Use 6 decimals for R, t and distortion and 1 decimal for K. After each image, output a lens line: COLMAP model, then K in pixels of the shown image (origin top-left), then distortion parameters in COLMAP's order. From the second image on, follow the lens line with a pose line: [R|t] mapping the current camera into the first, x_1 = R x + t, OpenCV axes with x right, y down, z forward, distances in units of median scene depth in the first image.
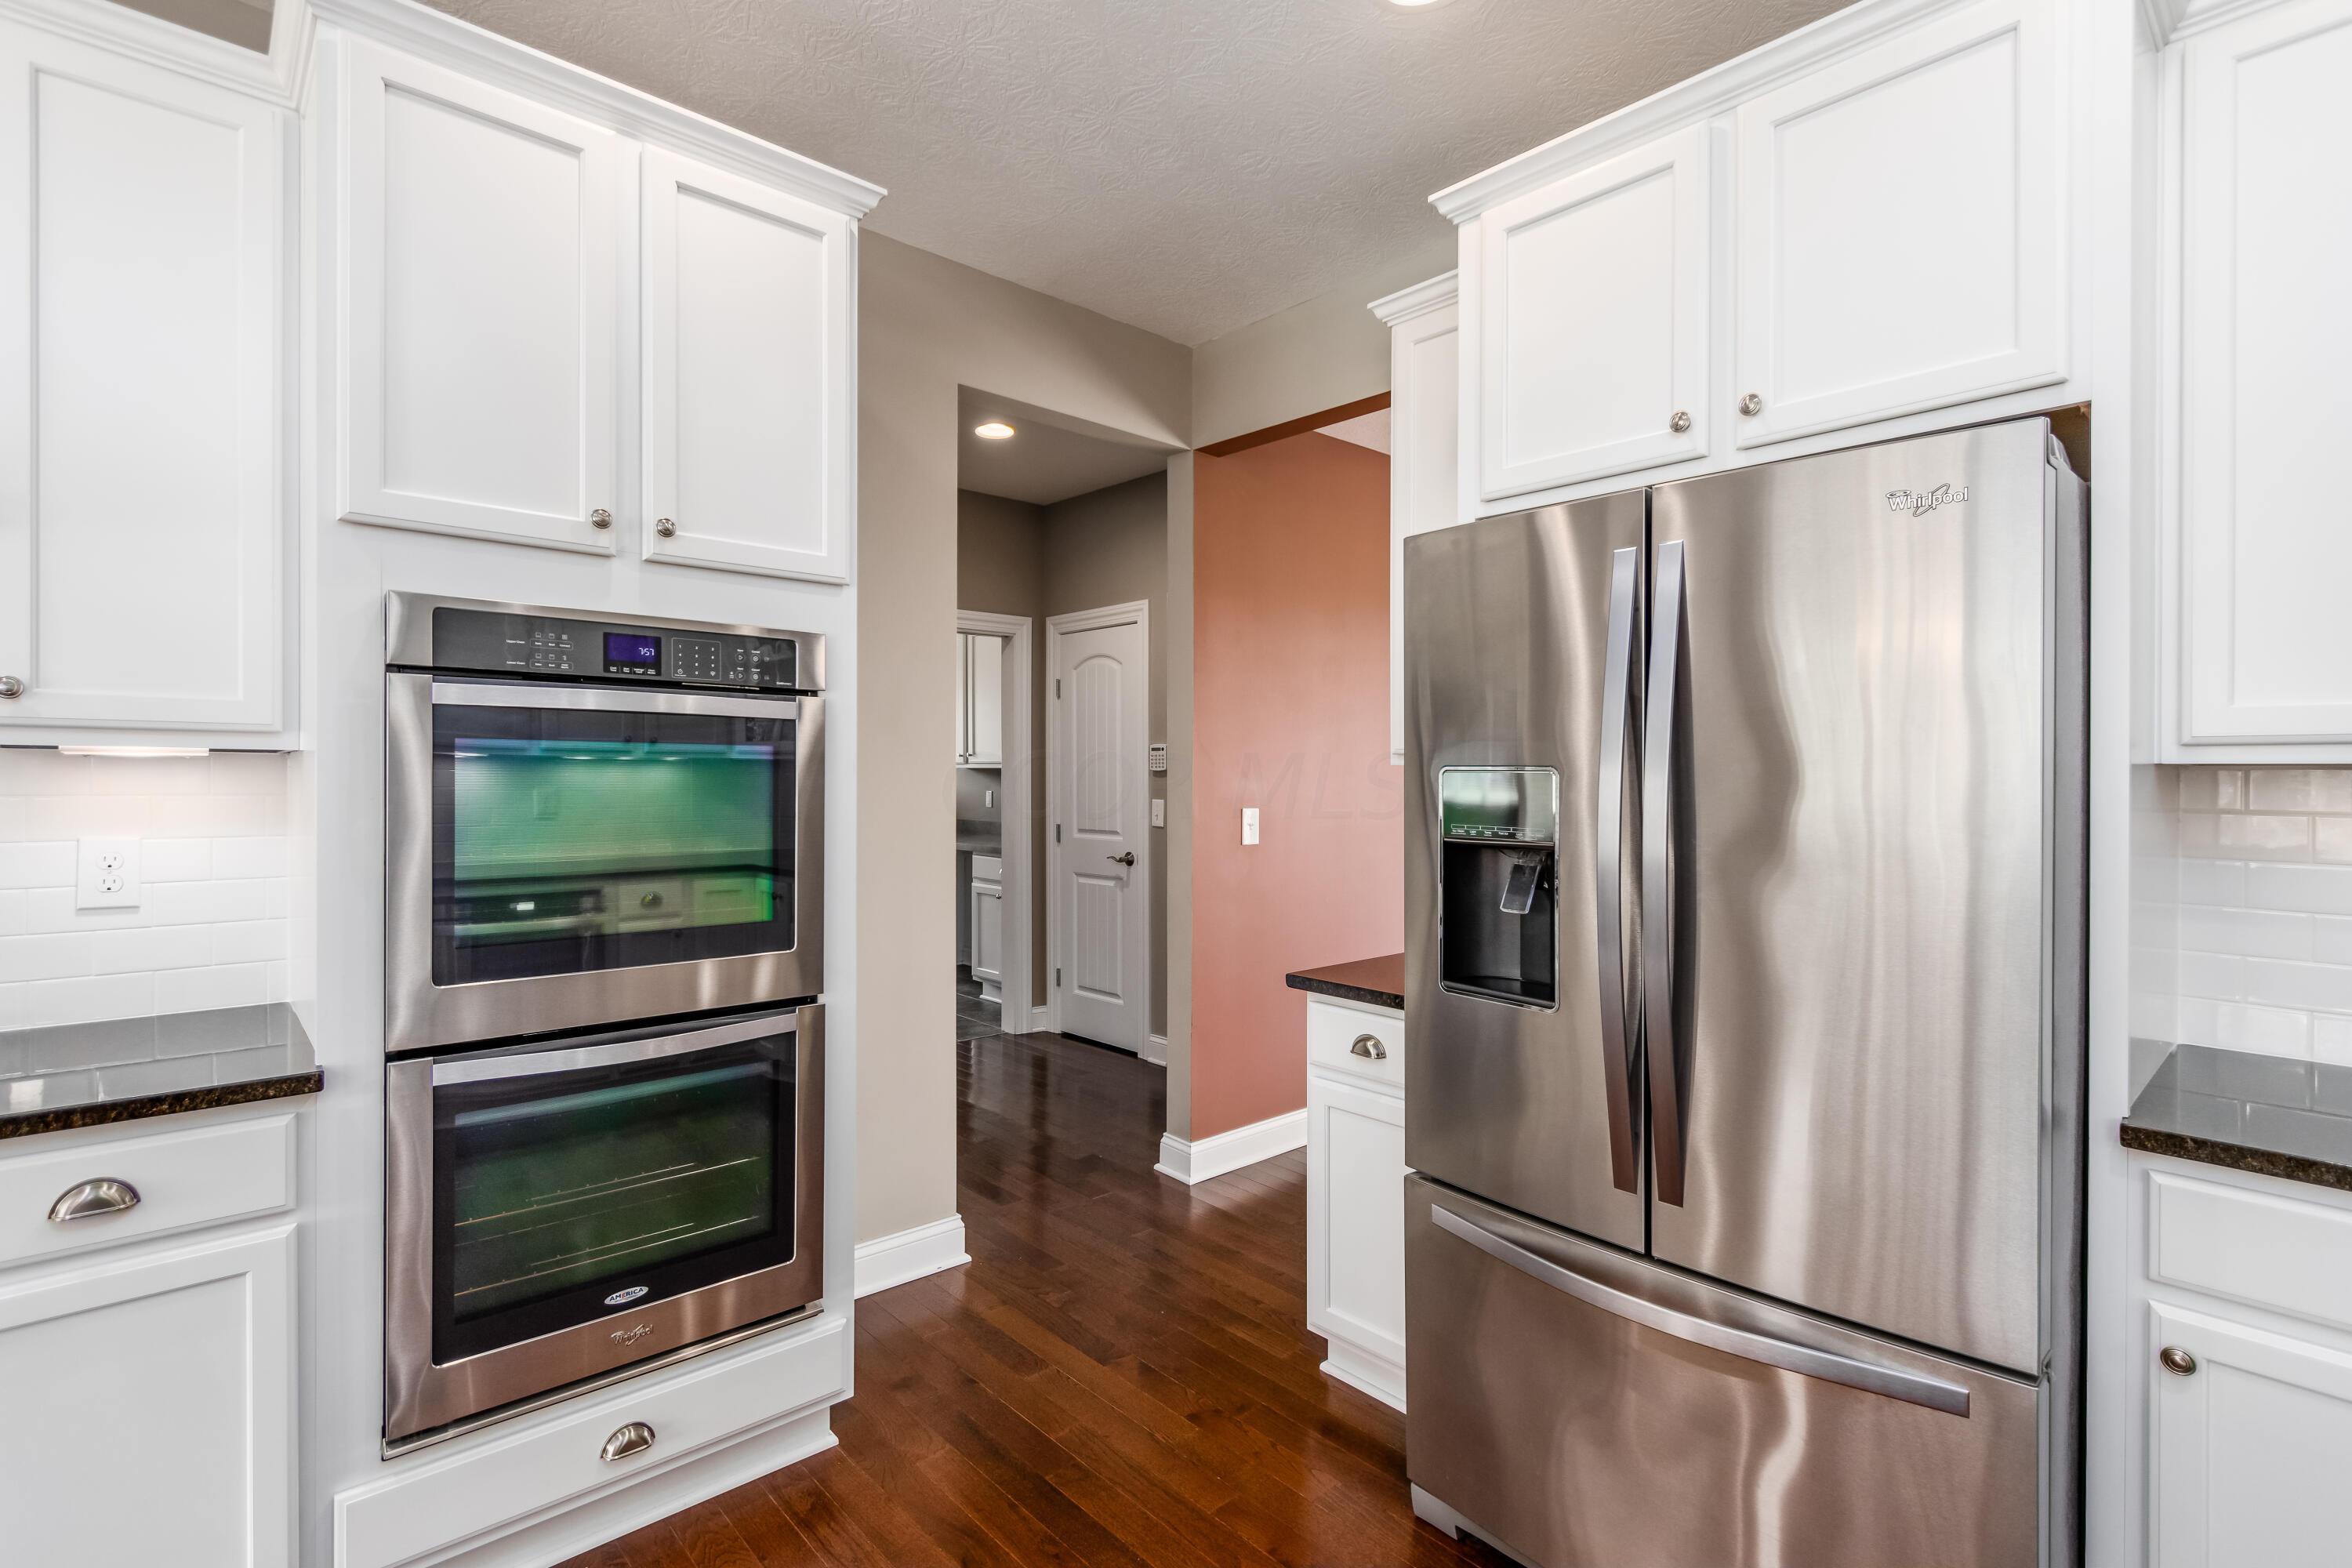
lens RADIAL K [[1098.3, 0, 1158.0], [0, 1098.3, 794.9], [0, 0, 1]] dist [0.002990, 0.000216]
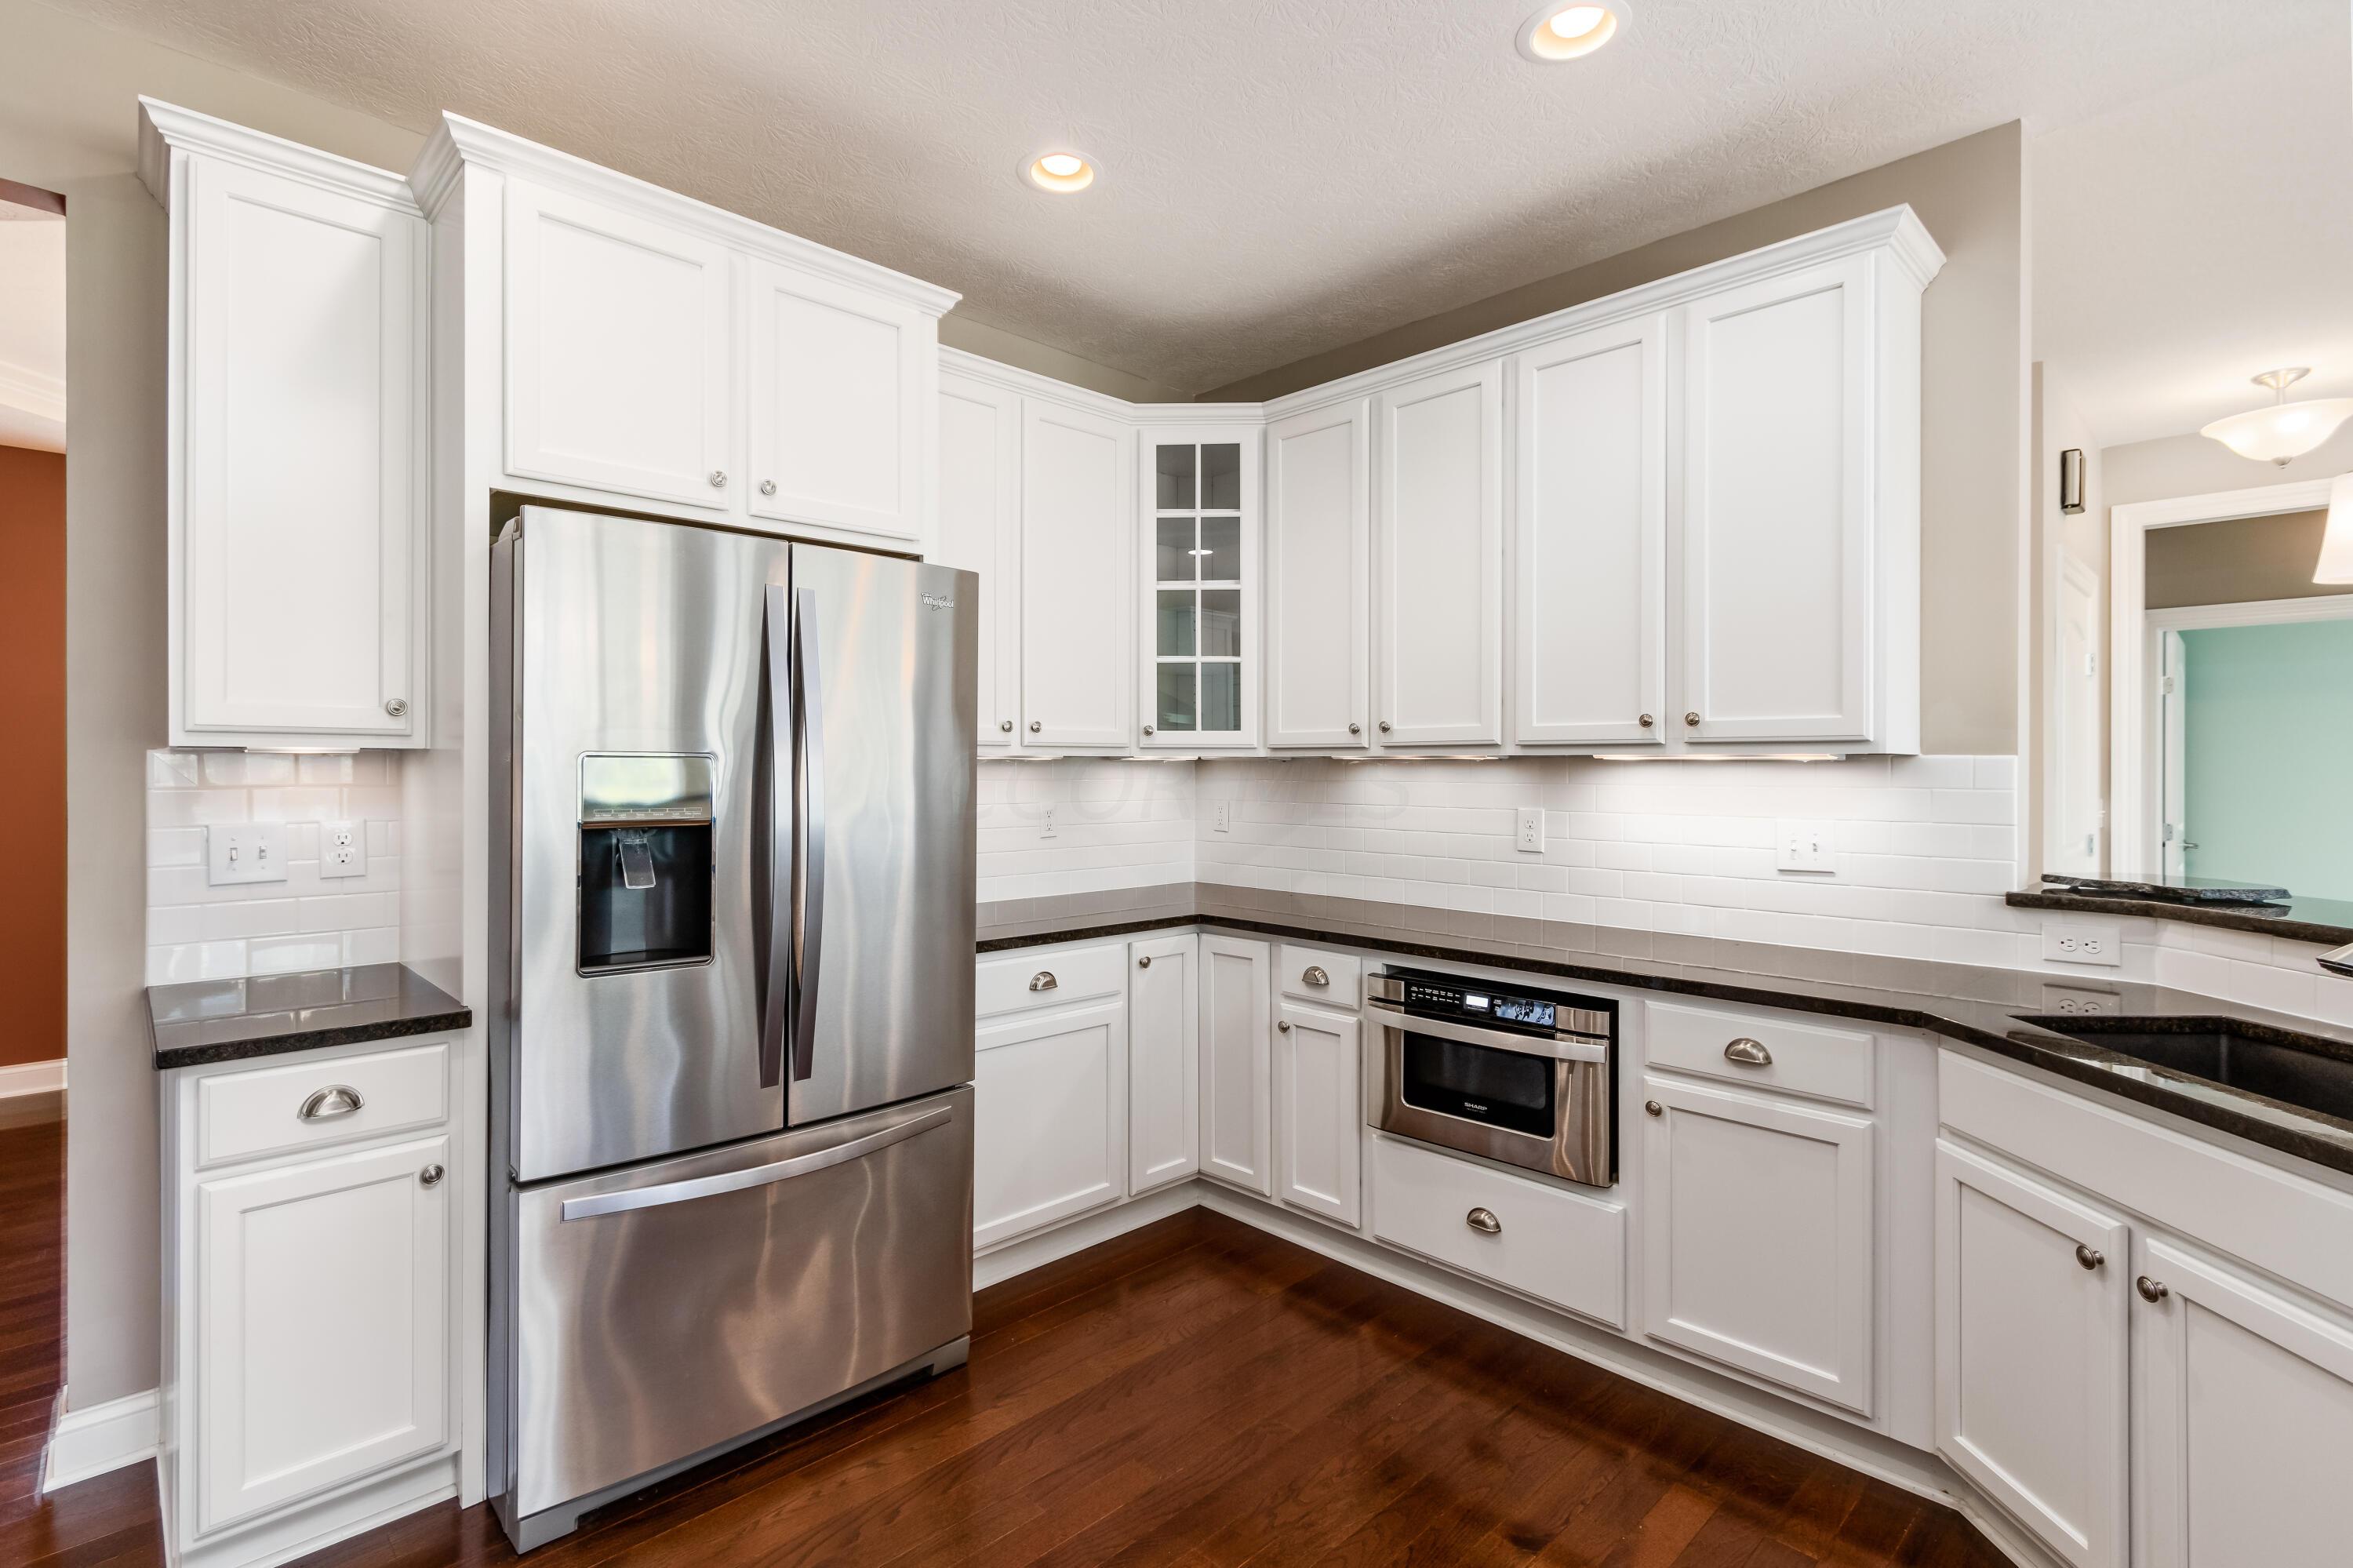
lens RADIAL K [[1101.0, 0, 1185.4], [0, 1101.0, 759.3], [0, 0, 1]] dist [0.001373, 0.000717]
pose [[-0.047038, -0.000804, 0.998893, -0.805541], [0.011259, 0.999936, 0.001335, -0.014412], [-0.998830, 0.011310, -0.047026, 0.534457]]
